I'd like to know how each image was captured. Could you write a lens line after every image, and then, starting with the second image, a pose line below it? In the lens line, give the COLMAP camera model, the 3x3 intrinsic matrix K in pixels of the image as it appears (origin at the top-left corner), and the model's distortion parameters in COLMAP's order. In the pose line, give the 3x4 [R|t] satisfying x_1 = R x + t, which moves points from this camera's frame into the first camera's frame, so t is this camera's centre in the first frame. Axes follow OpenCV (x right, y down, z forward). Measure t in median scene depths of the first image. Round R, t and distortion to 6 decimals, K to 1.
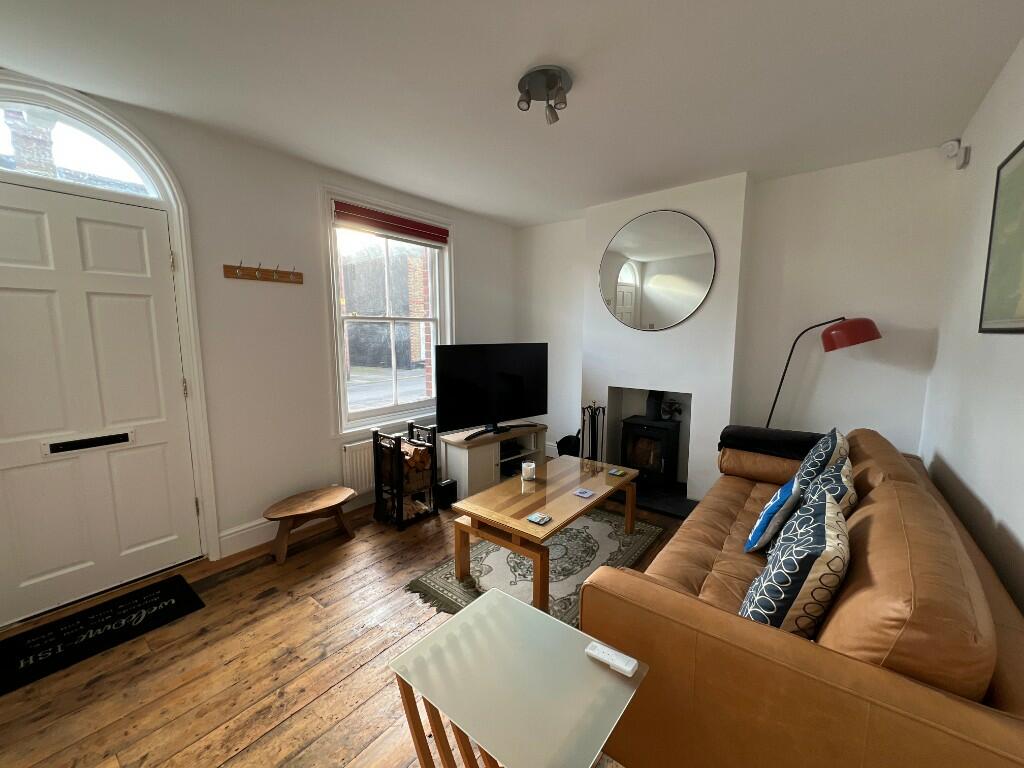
lens RADIAL K [[408.3, 0, 512.8], [0, 408.3, 384.2], [0, 0, 1]] dist [-0.002723, 0.000175]
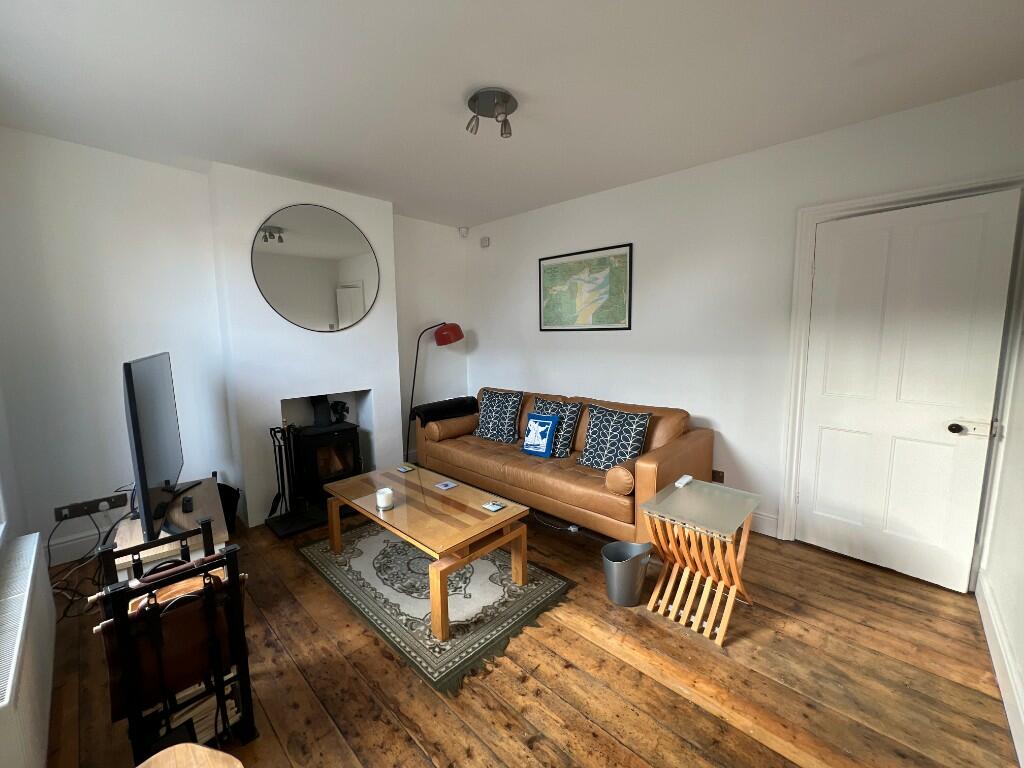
lens RADIAL K [[408.3, 0, 514.0], [0, 408.3, 383.0], [0, 0, 1]] dist [-0.002723, 0.000175]
pose [[0.074566, -0.121395, 0.989800, -0.761401], [0.136937, 0.984407, 0.110417, -0.077591], [-0.987769, 0.127307, 0.090027, 0.656419]]
